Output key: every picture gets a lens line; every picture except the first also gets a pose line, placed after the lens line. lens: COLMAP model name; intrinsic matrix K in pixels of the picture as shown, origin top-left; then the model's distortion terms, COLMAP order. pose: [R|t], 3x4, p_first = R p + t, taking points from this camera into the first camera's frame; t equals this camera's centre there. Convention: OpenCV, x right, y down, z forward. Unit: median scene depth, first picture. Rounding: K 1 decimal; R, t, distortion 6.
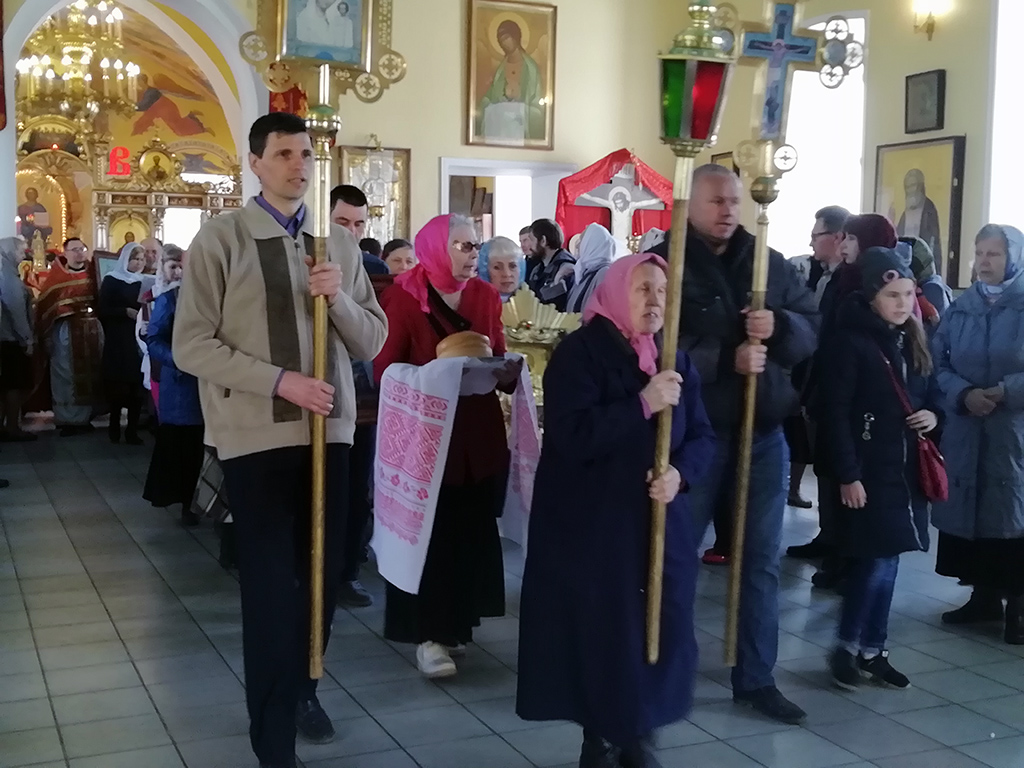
lens RADIAL K [[1302.2, 0, 514.2], [0, 1302.2, 379.5], [0, 0, 1]] dist [-0.022899, 0.000000]
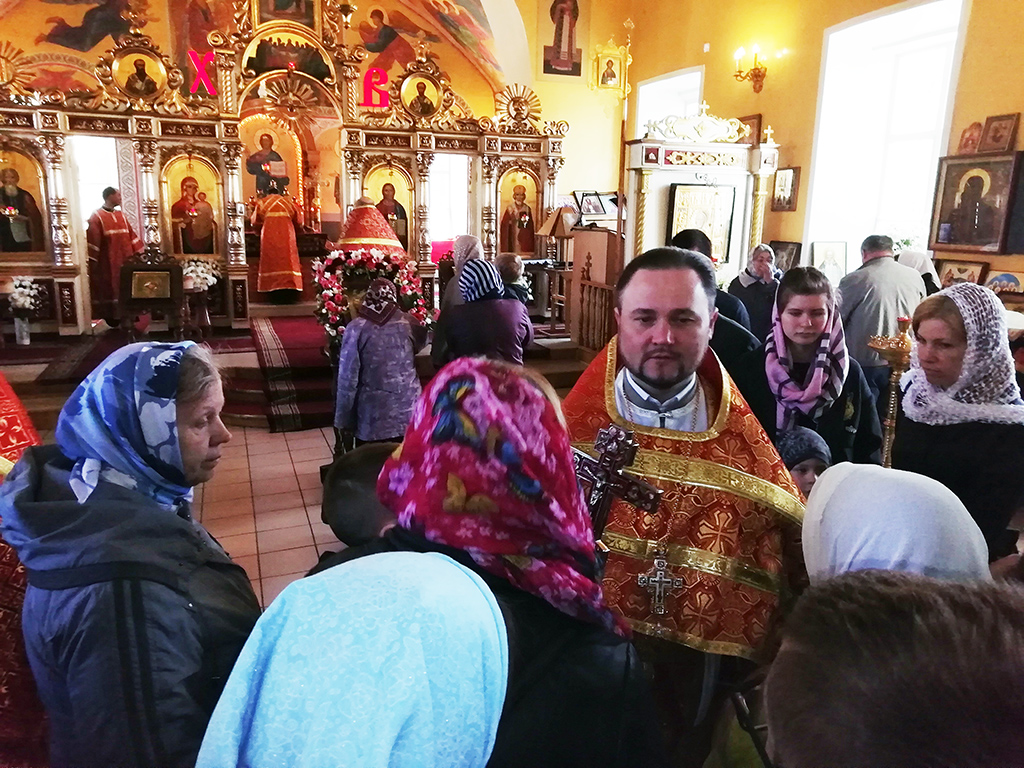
lens RADIAL K [[756.6, 0, 508.1], [0, 756.6, 387.2], [0, 0, 1]] dist [-0.025973, -0.007820]
pose [[0.998171, 0.019017, -0.057380, -0.196765], [-0.010014, 0.988129, 0.153299, -0.063160], [0.059614, -0.152444, 0.986513, 0.540320]]
